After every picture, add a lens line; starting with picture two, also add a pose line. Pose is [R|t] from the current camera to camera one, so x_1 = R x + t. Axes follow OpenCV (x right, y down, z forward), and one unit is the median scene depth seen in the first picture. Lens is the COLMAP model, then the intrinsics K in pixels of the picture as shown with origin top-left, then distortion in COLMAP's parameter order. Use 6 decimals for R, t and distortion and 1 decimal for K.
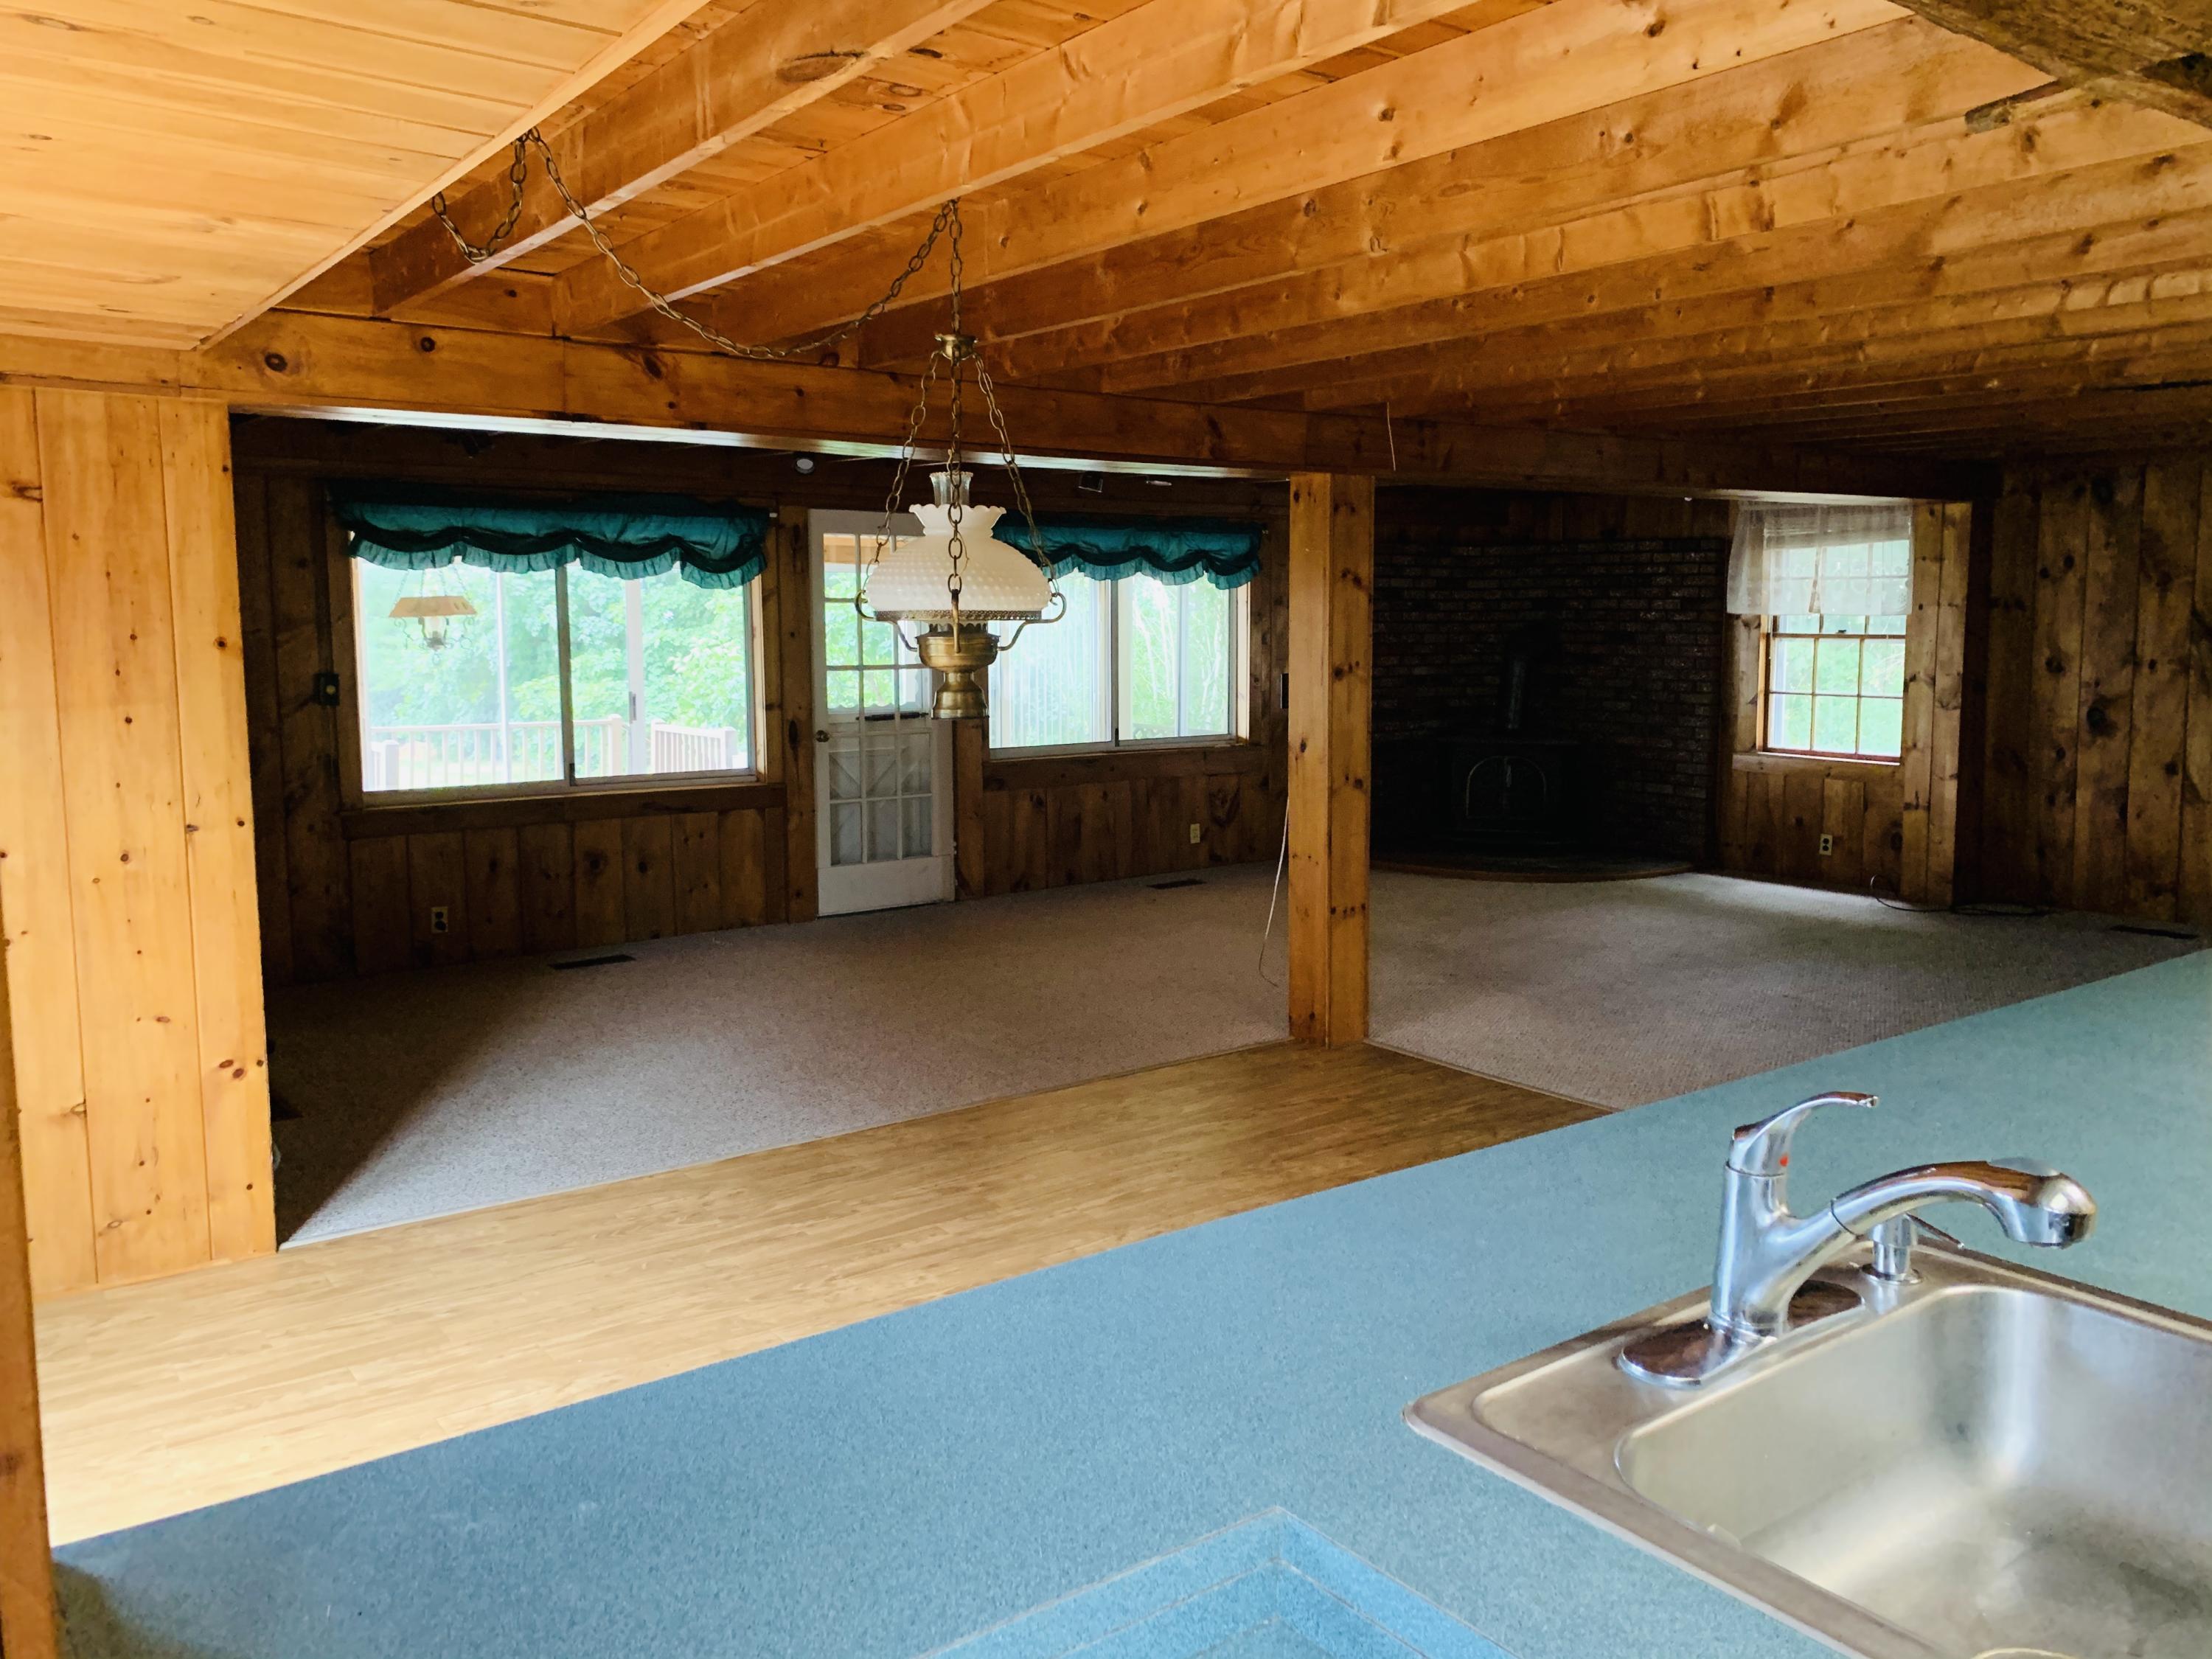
lens RADIAL K [[1690.4, 0, 1097.7], [0, 1690.4, 818.7], [0, 0, 1]] dist [0.032393, -0.055340]
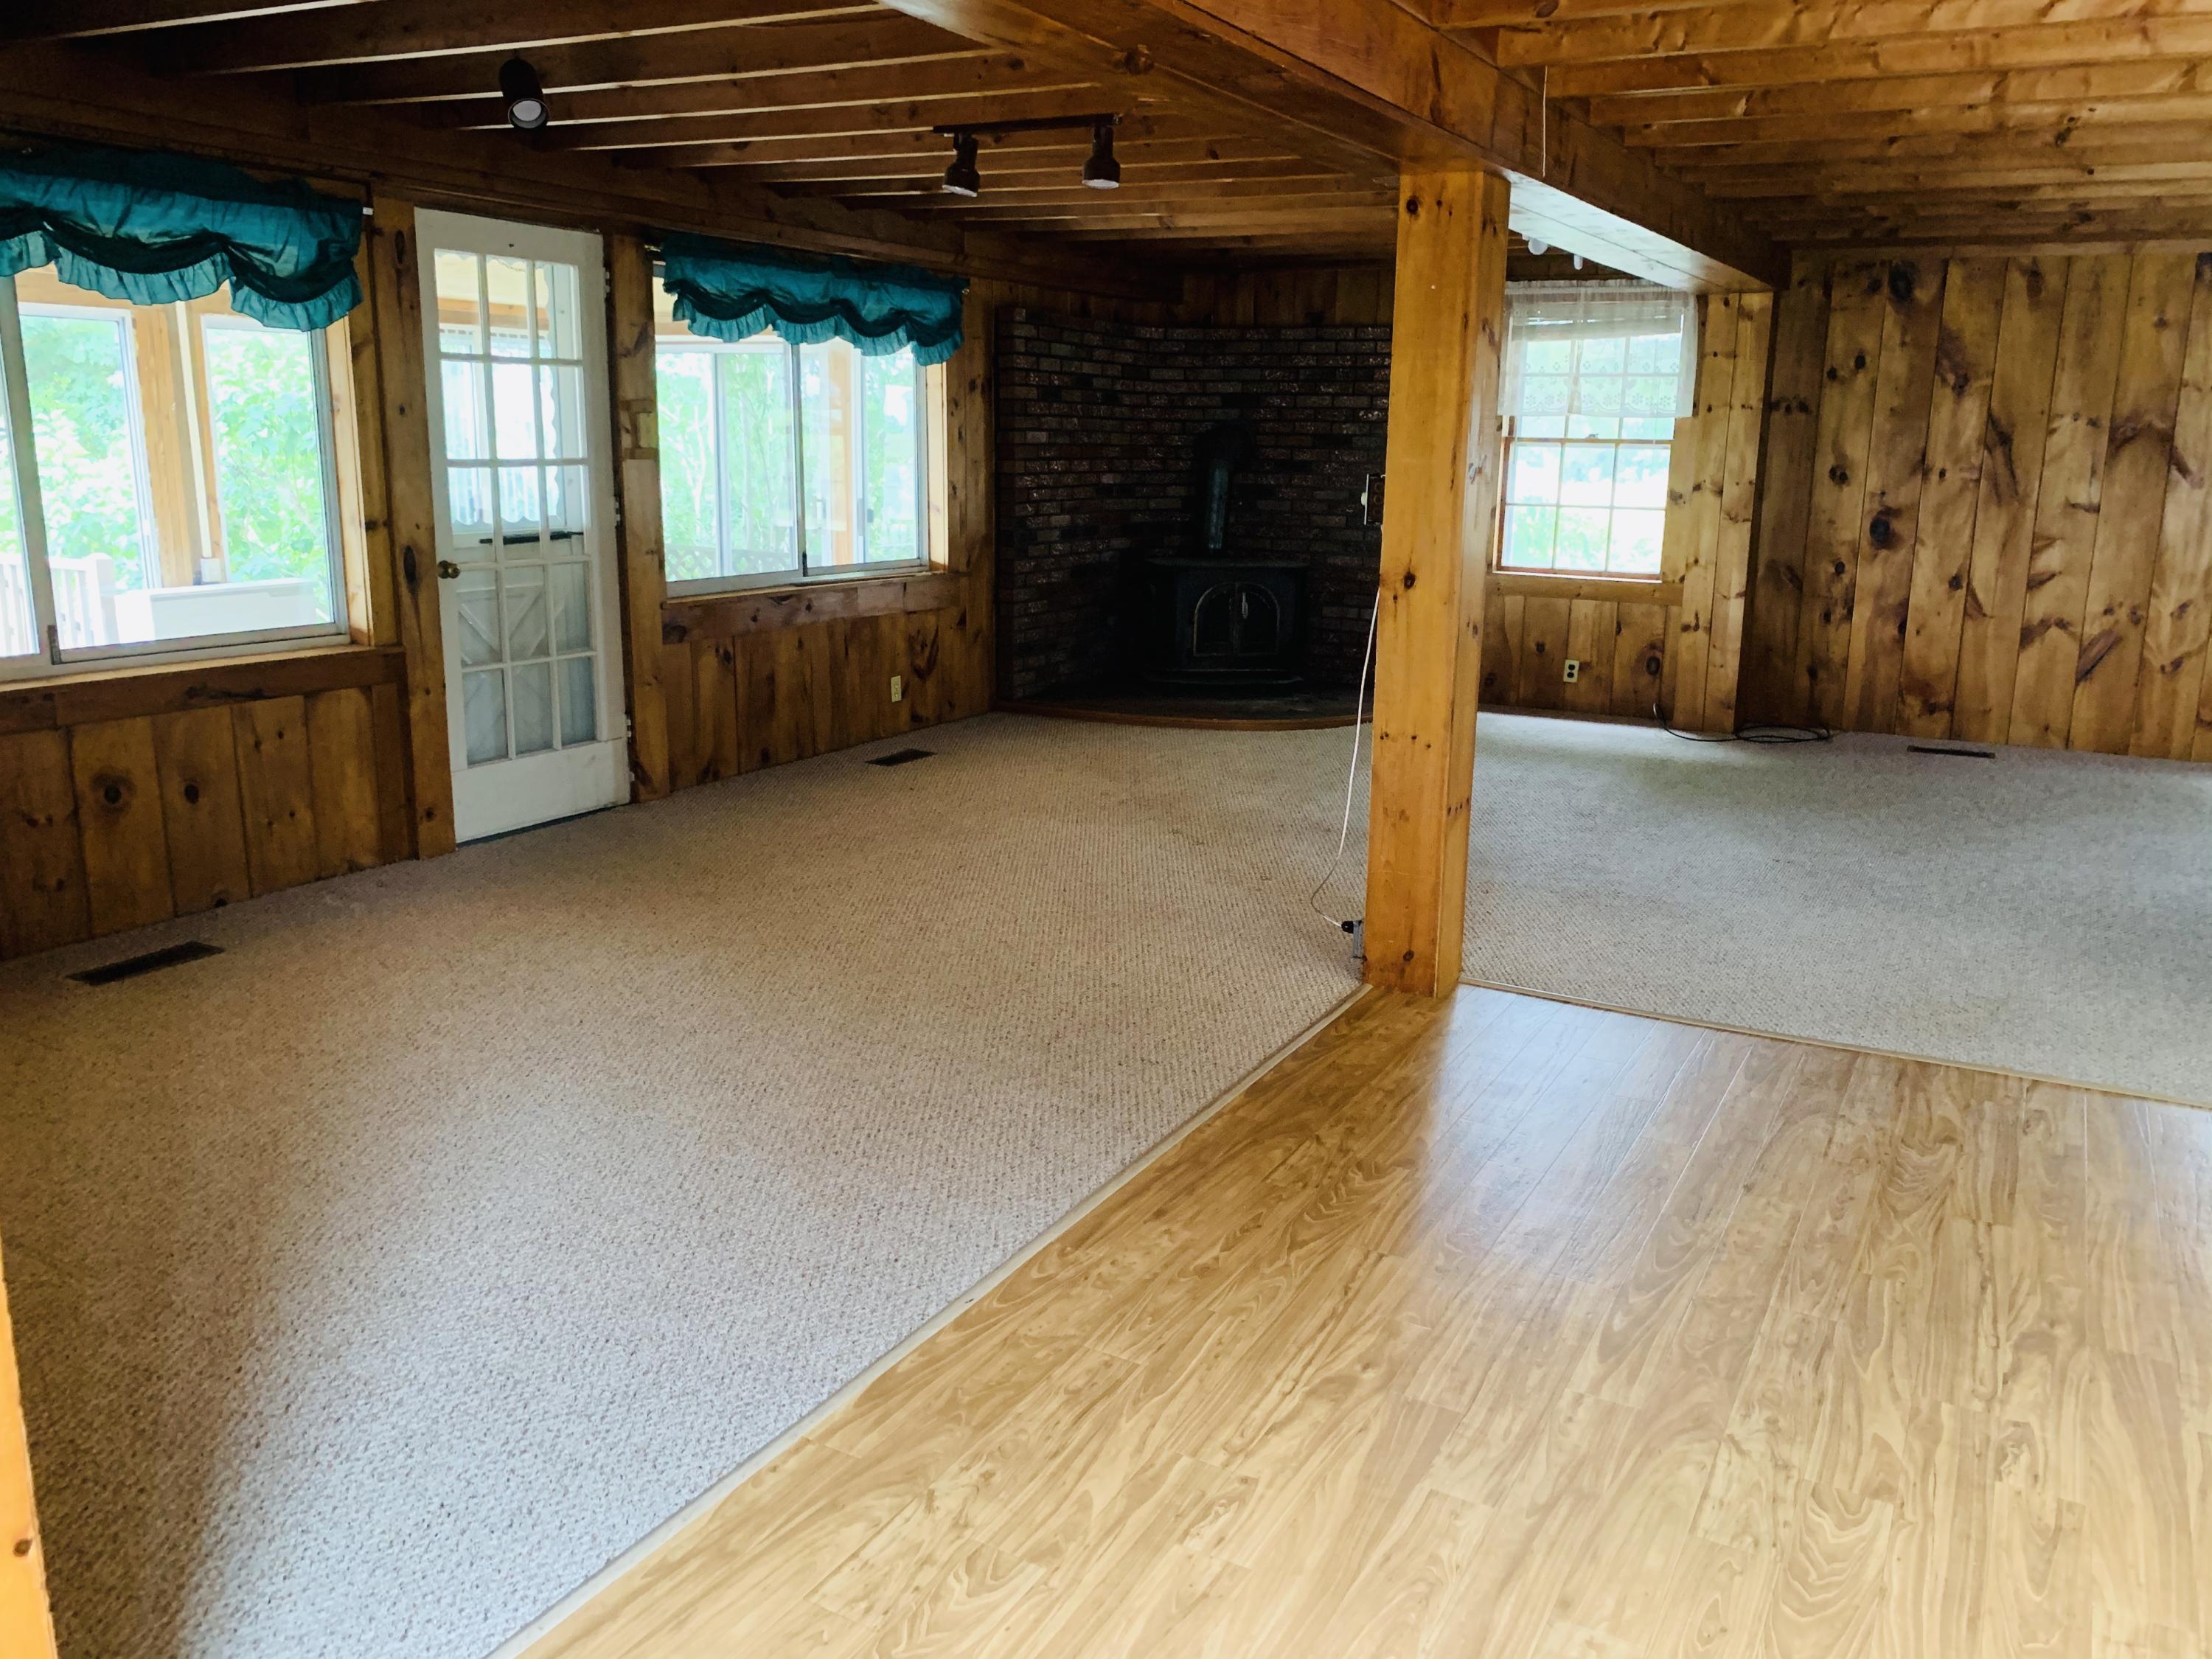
lens RADIAL K [[1690.4, 0, 1096.0], [0, 1690.4, 817.9], [0, 0, 1]] dist [0.032393, -0.055340]
pose [[0.911727, -0.074831, 0.403924, -0.210407], [0.031415, 0.993090, 0.113071, -0.020469], [-0.409595, -0.090400, 0.907778, 0.300478]]
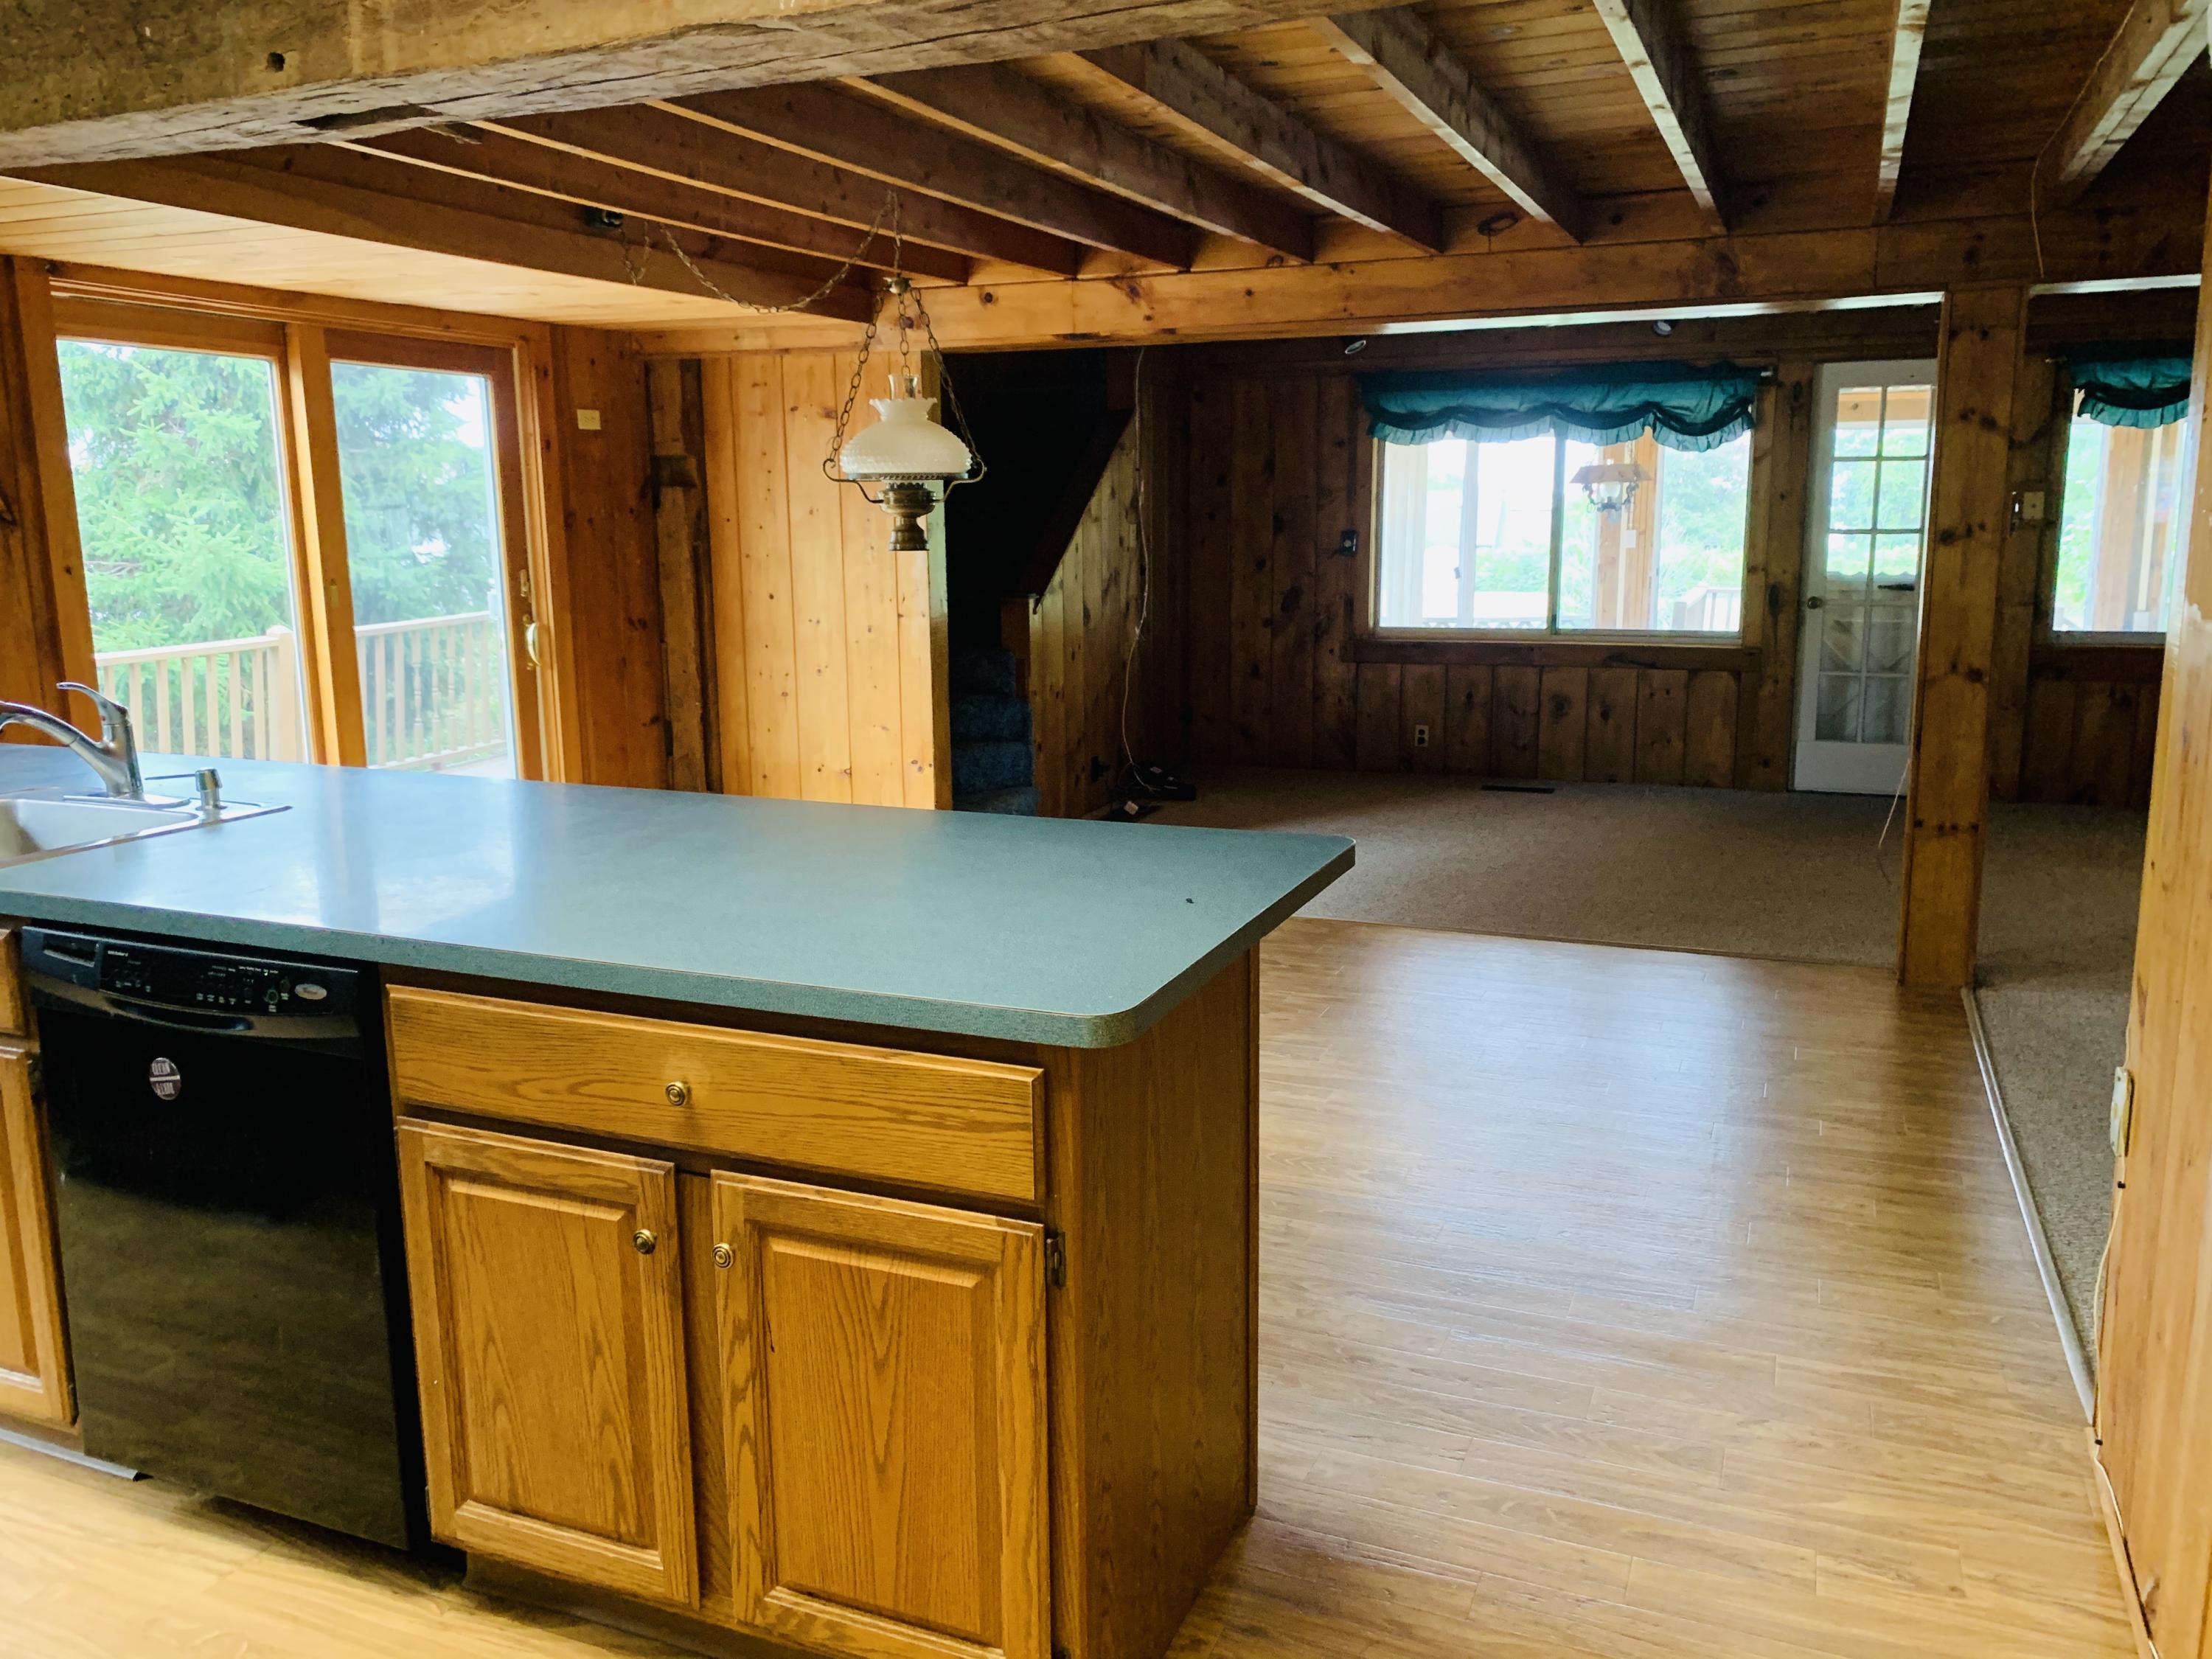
lens RADIAL K [[1690.4, 0, 1096.1], [0, 1690.4, 840.8], [0, 0, 1]] dist [0.032393, -0.055340]
pose [[0.495010, 0.166821, -0.852722, 0.490053], [-0.092930, 0.985932, 0.138935, -0.012013], [0.863903, 0.010469, 0.503549, 0.163952]]
